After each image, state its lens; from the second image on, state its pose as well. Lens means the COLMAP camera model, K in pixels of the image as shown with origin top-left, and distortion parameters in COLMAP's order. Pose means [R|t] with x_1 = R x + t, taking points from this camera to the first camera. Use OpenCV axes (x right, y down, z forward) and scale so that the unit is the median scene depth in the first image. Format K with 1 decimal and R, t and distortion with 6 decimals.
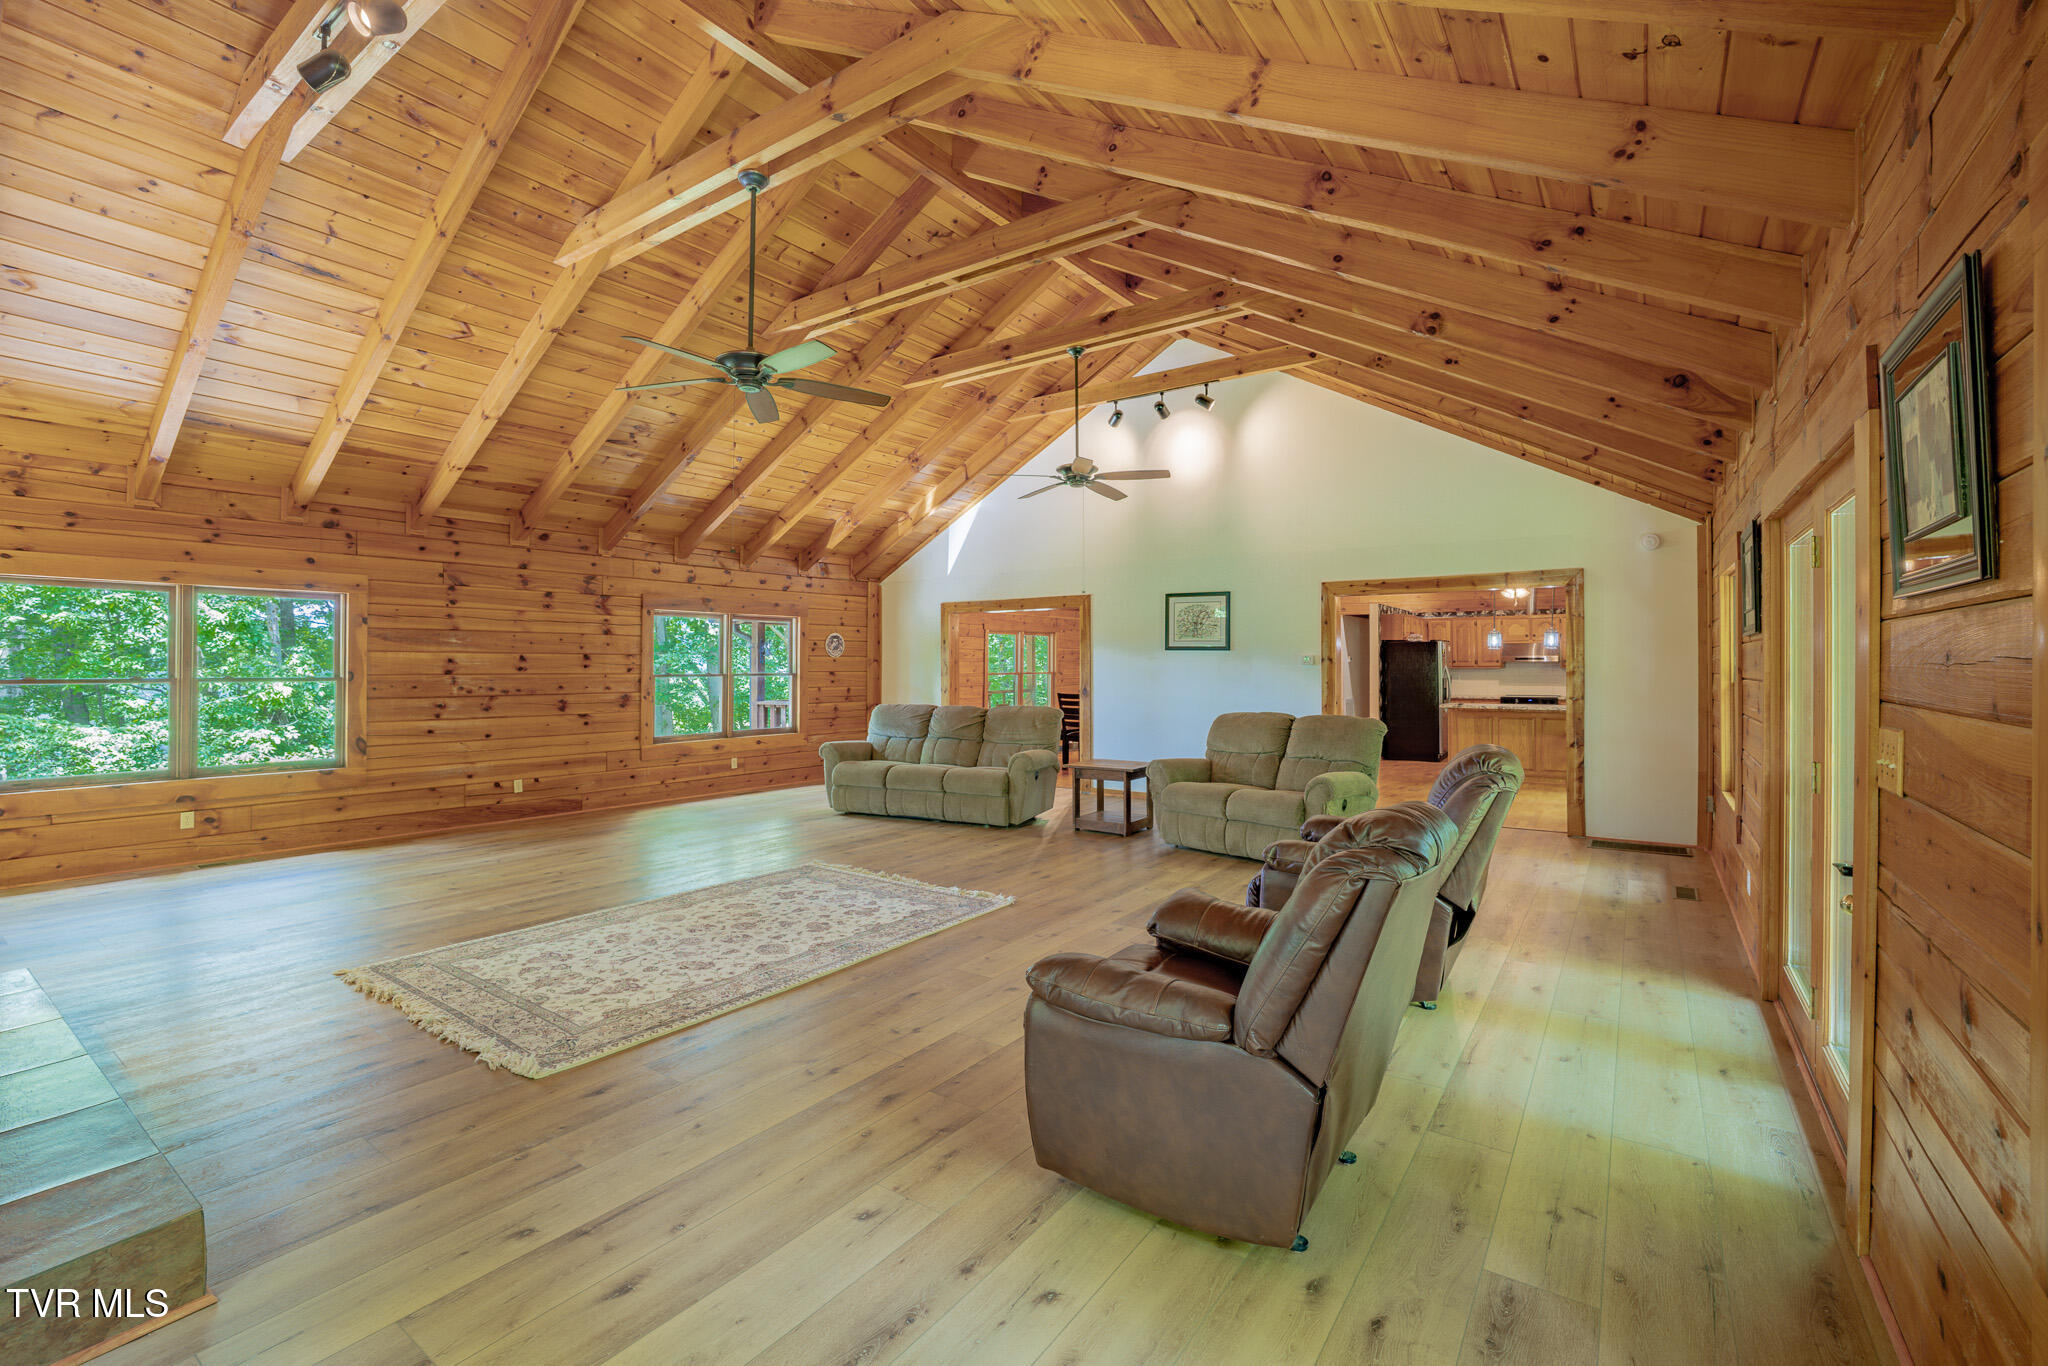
lens RADIAL K [[878.4, 0, 1025.1], [0, 878.4, 664.3], [0, 0, 1]] dist [-0.050939, 0.017806]
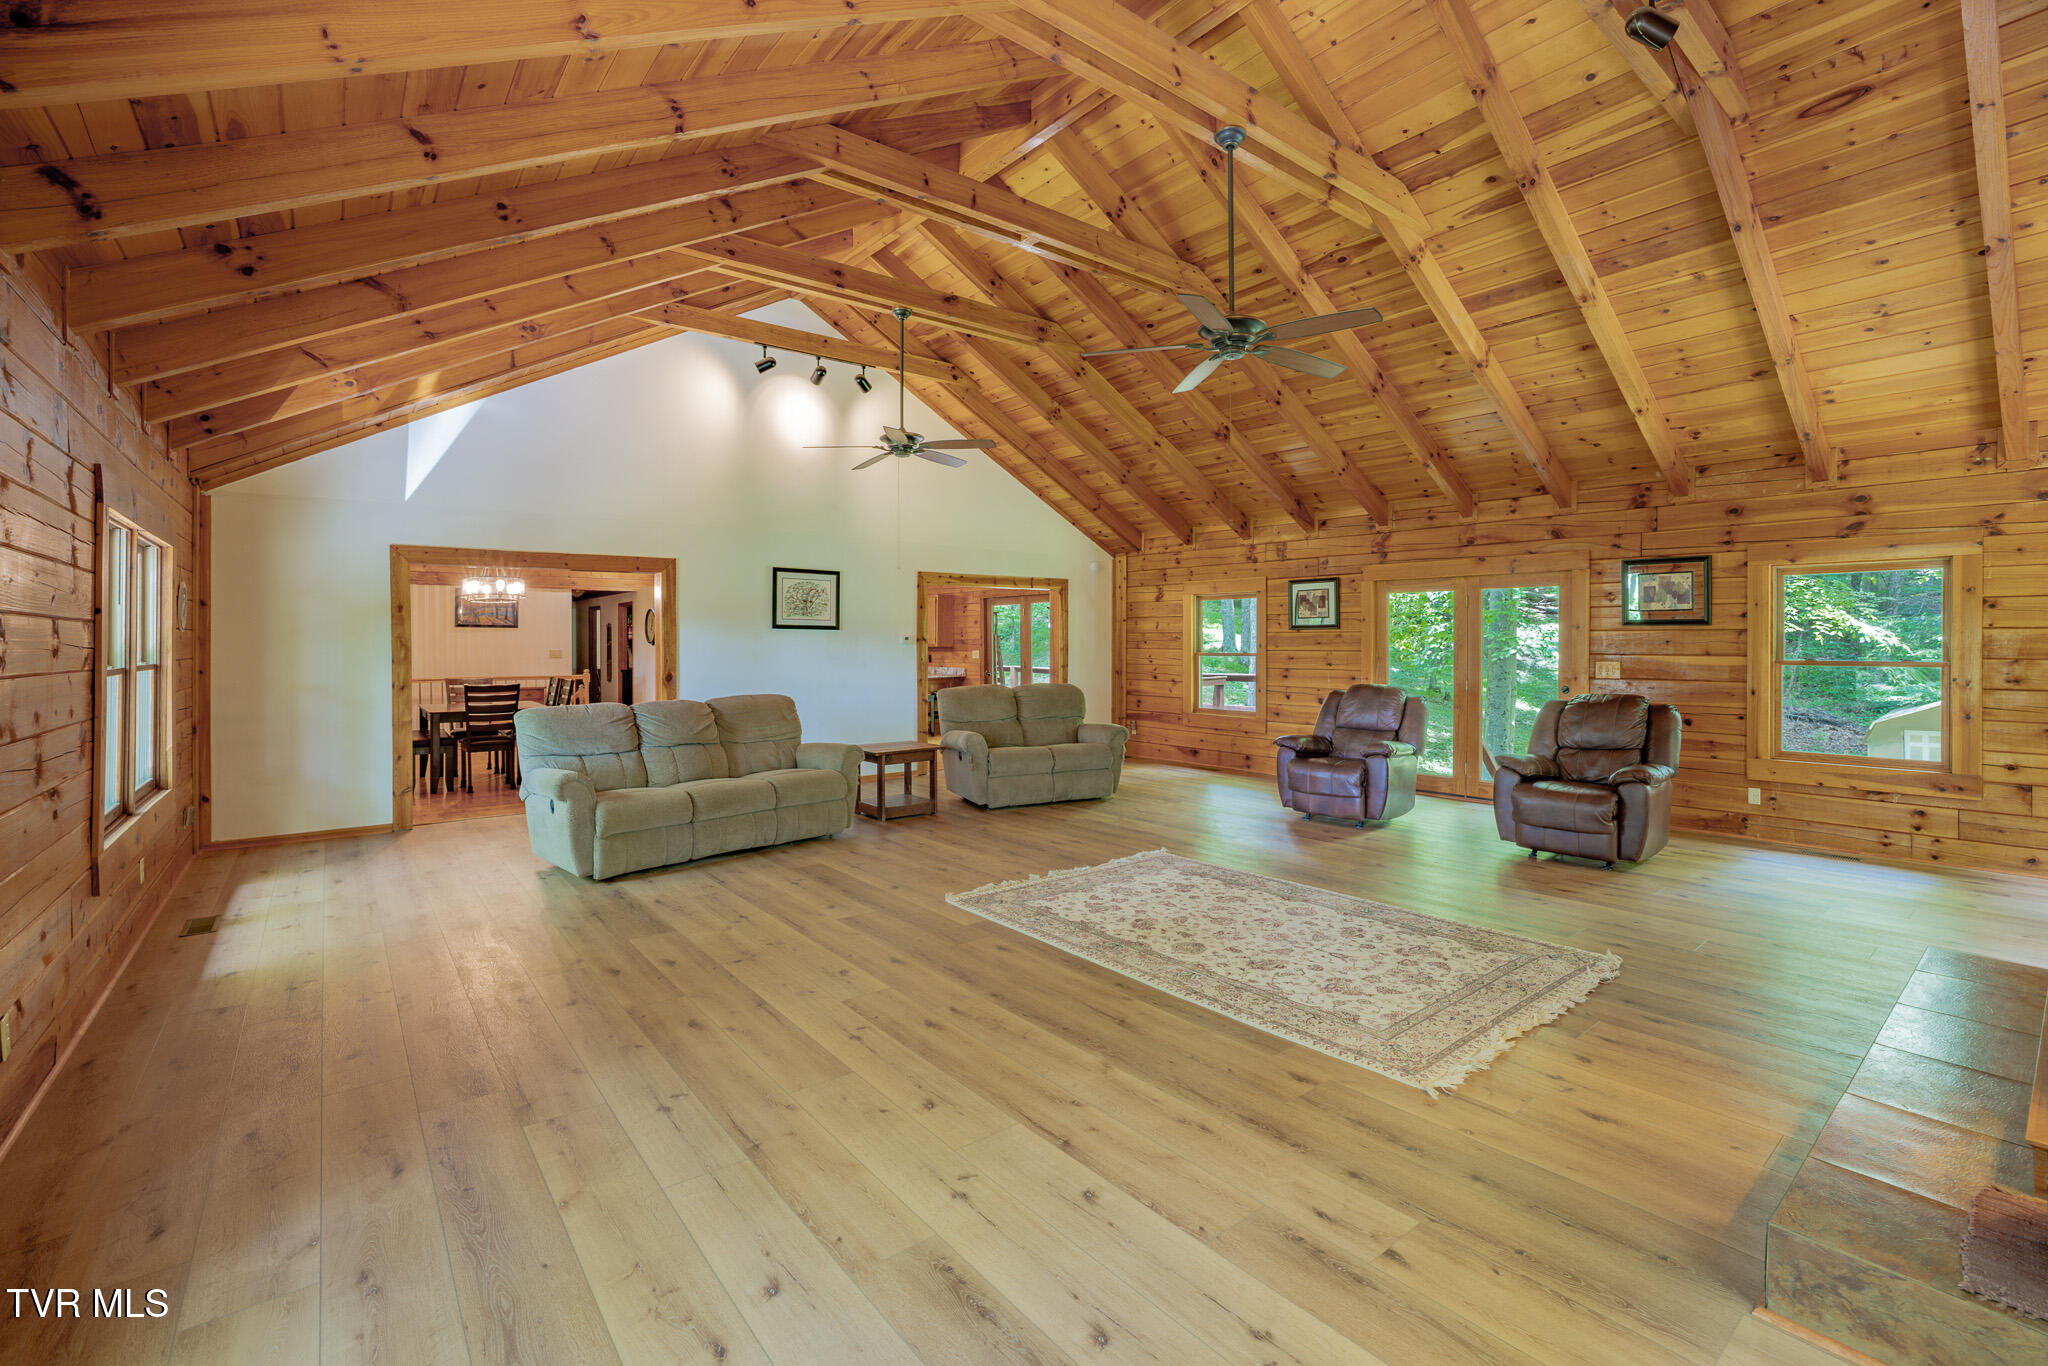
lens RADIAL K [[892.5, 0, 1050.4], [0, 892.5, 649.5], [0, 0, 1]] dist [-0.052127, 0.018603]
pose [[0.270302, -0.006513, 0.962754, -0.984607], [-0.000262, 0.999977, 0.006838, -0.000591], [-0.962776, -0.002100, 0.270294, 0.698471]]
